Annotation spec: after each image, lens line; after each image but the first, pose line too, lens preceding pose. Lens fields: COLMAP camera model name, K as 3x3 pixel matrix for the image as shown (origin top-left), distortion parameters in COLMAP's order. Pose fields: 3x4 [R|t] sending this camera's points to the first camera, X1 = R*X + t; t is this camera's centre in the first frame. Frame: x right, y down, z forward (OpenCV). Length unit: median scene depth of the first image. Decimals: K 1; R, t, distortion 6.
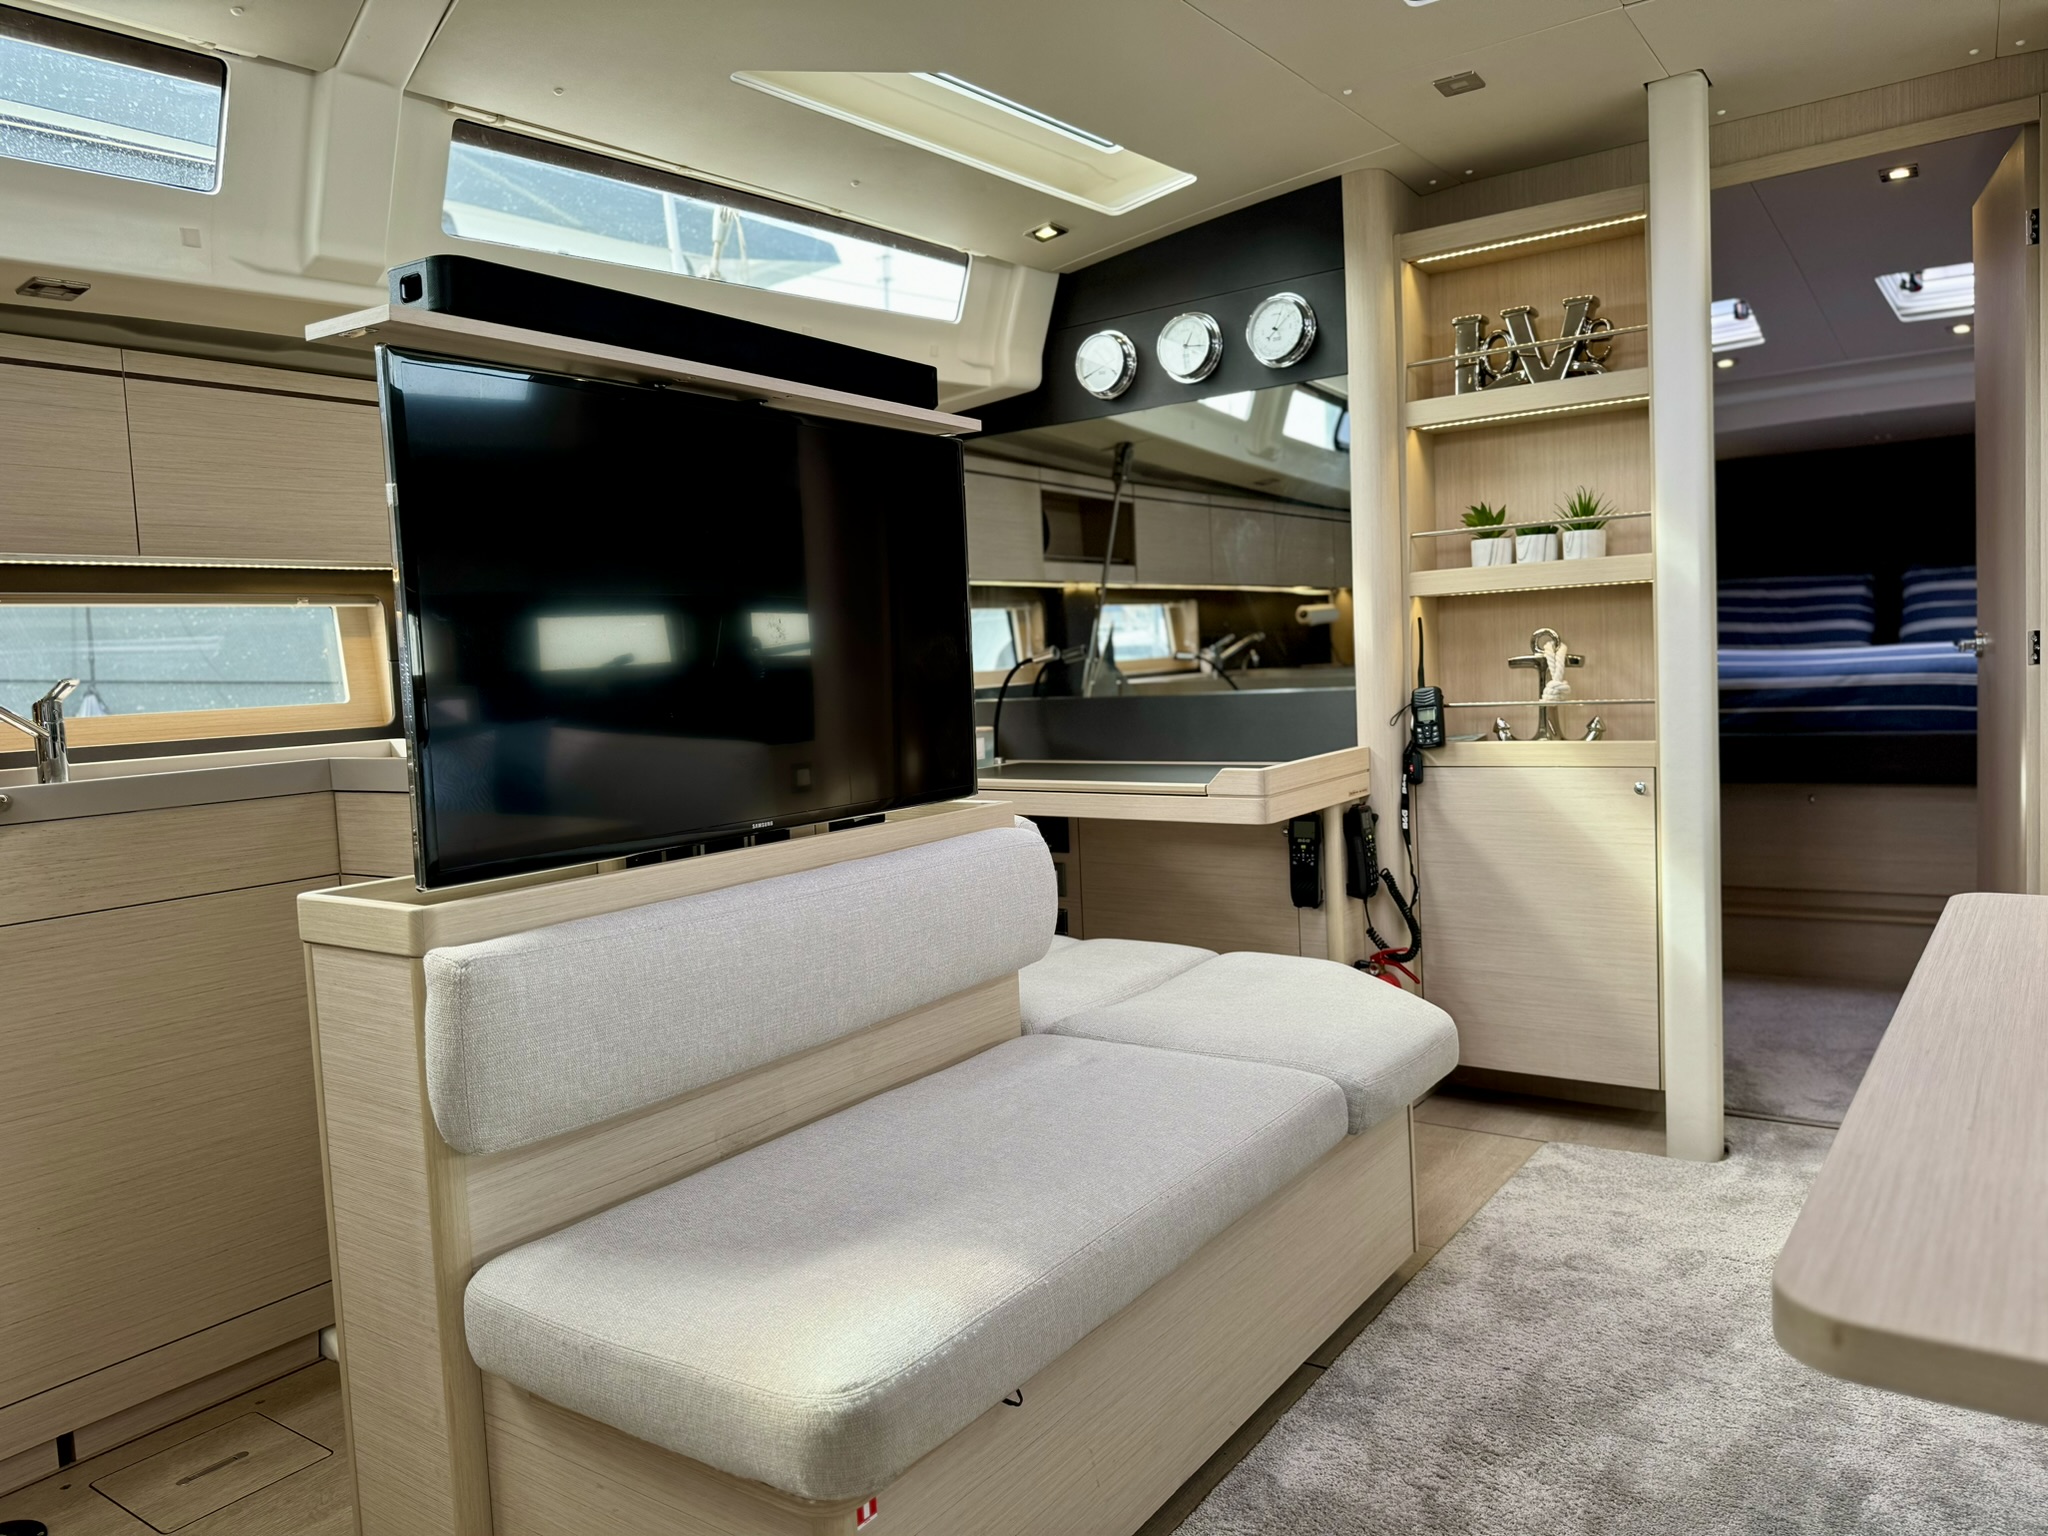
lens RADIAL K [[1422.6, 0, 988.9], [0, 1422.6, 792.2], [0, 0, 1]] dist [0.081532, -0.085324]
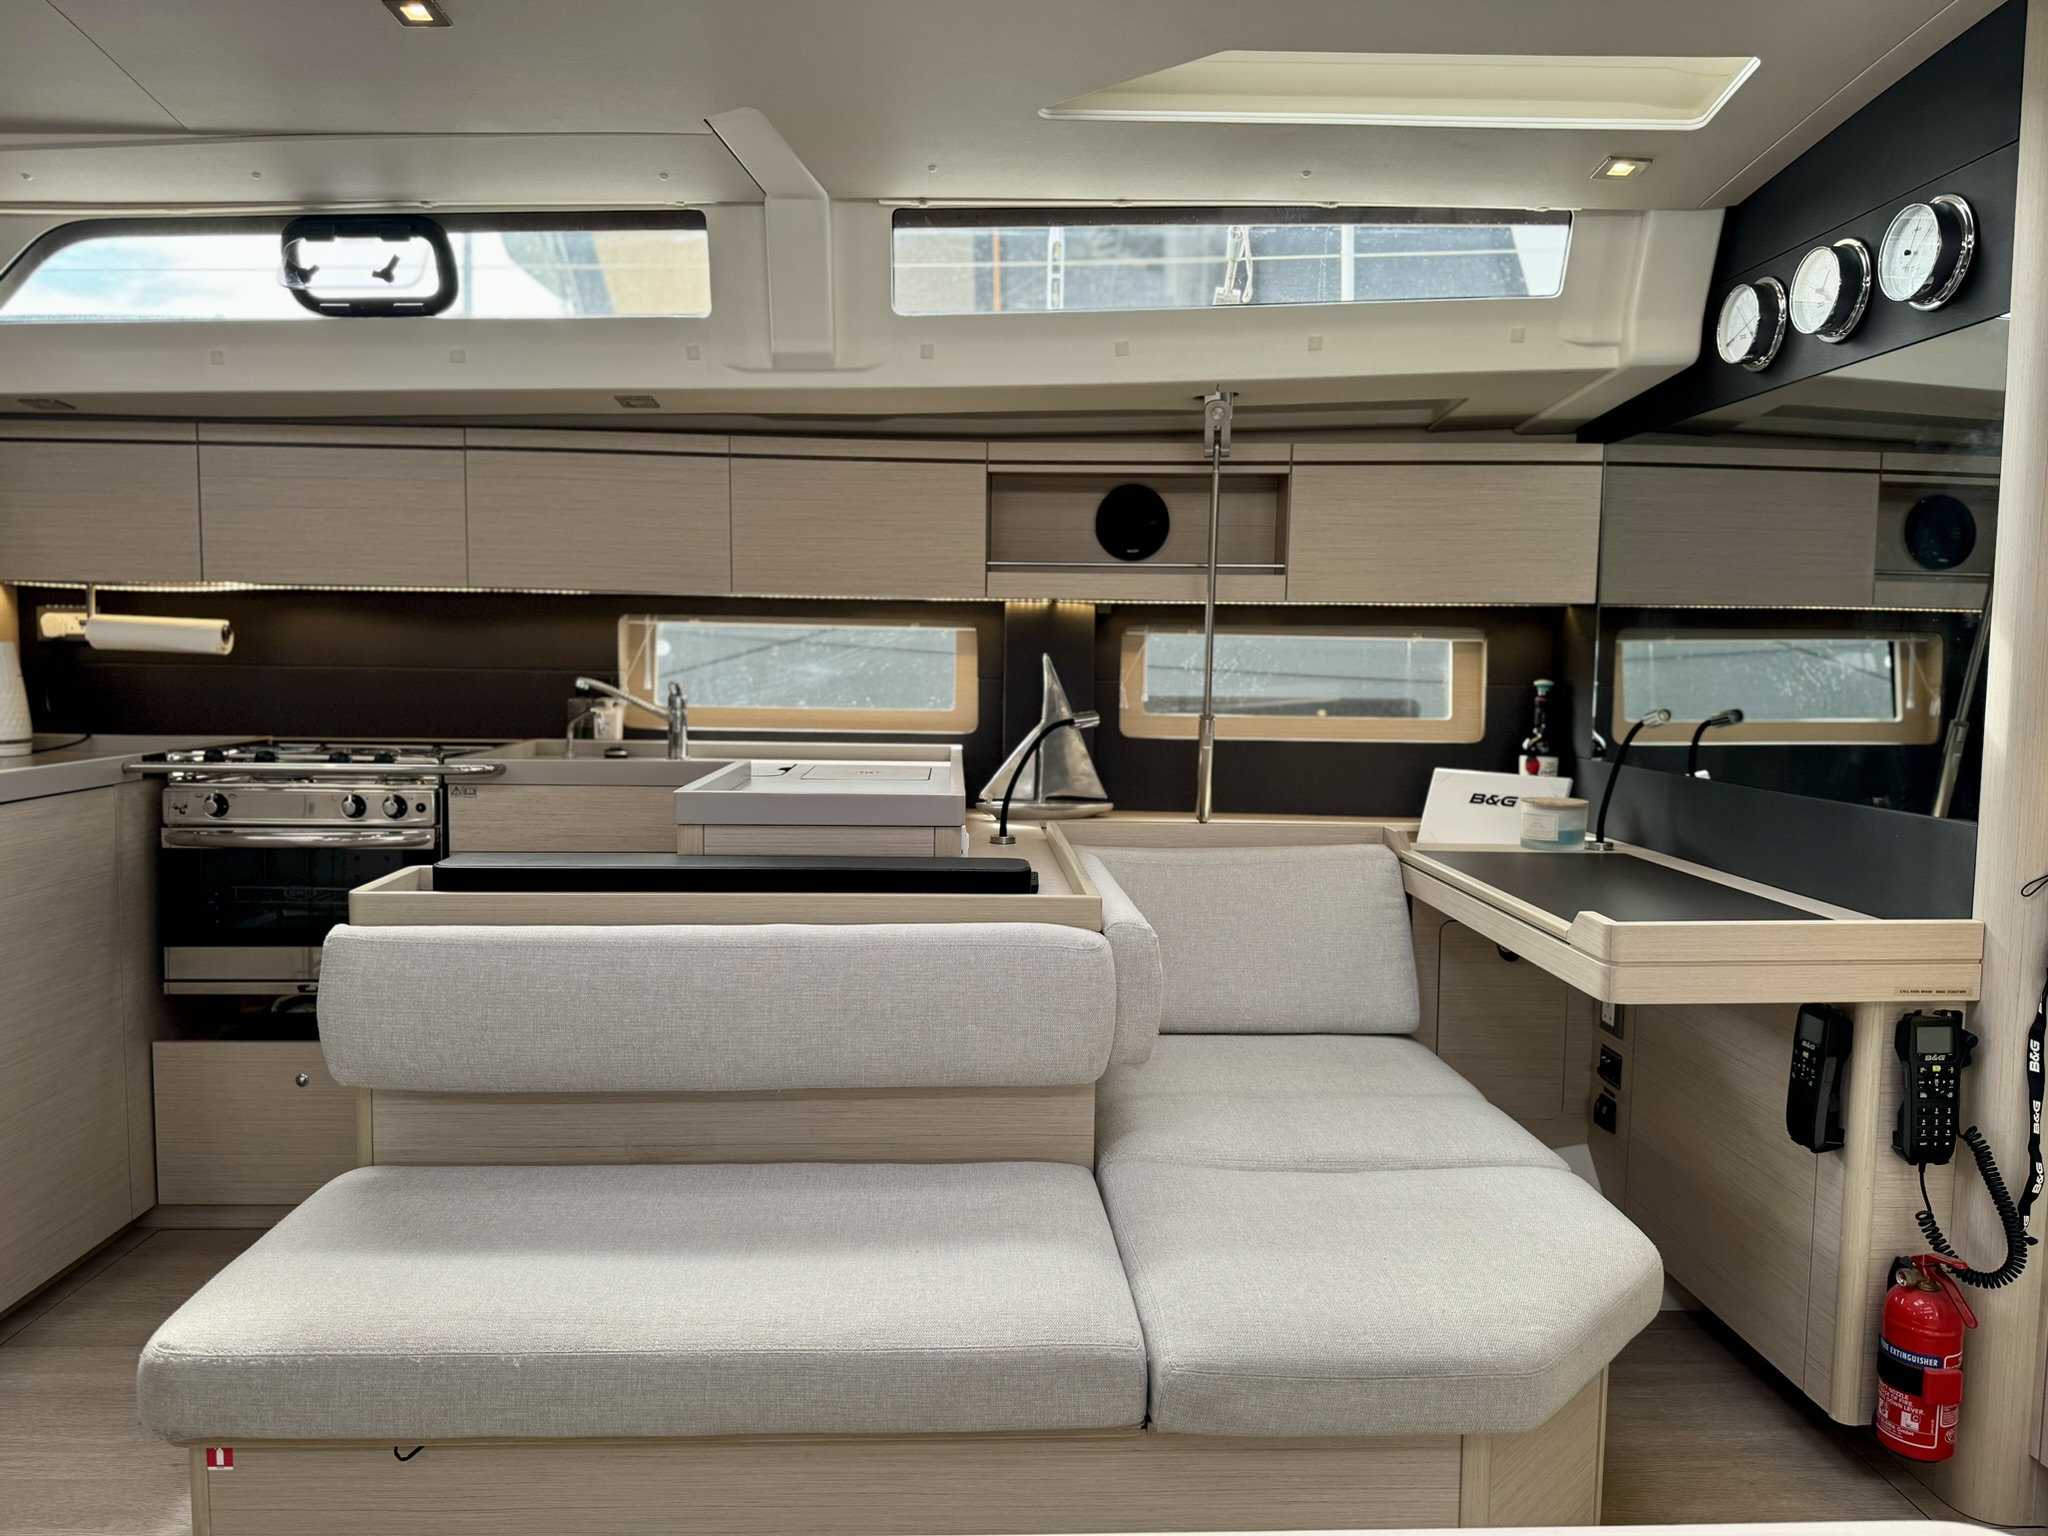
lens RADIAL K [[1444.2, 0, 1016.4], [0, 1444.2, 775.6], [0, 0, 1]] dist [0.079346, -0.101175]
pose [[0.630027, 0.124602, -0.766512, 0.483197], [-0.116002, 0.991070, 0.065759, -0.088809], [0.767860, 0.047487, 0.638855, 0.286398]]
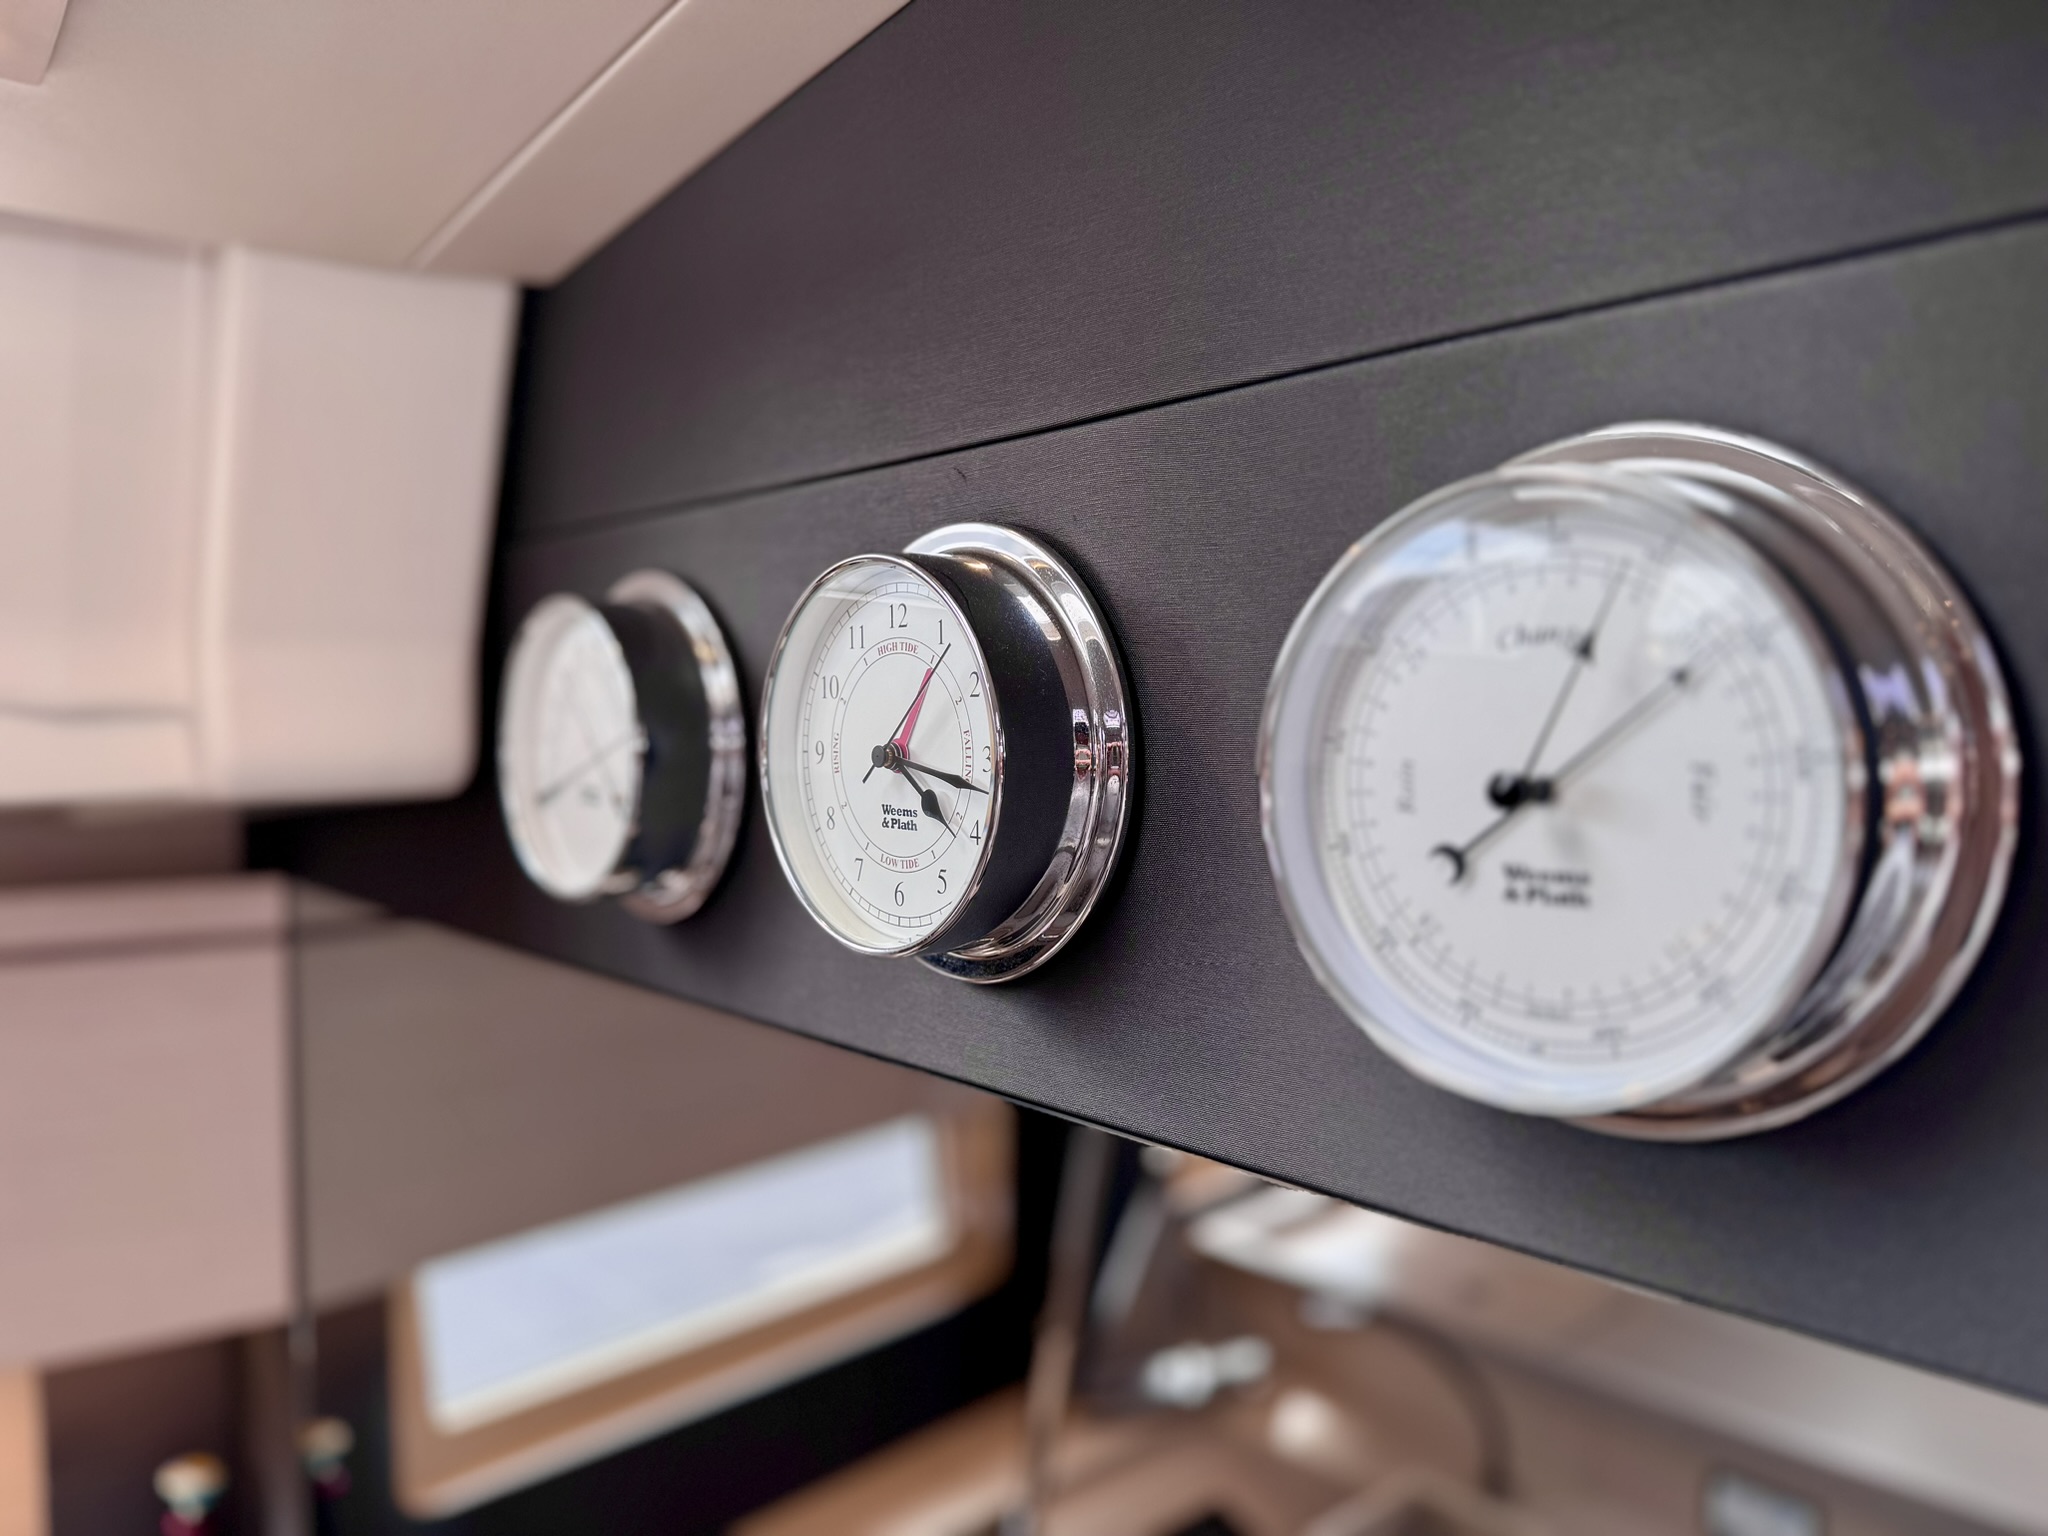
lens RADIAL K [[1444.2, 0, 1016.4], [0, 1444.2, 775.6], [0, 0, 1]] dist [0.079346, -0.101175]
pose [[0.978998, 0.057147, -0.195695, 0.185521], [-0.065324, 0.997229, -0.035585, -0.321707], [0.193119, 0.047621, 0.980019, 0.907933]]
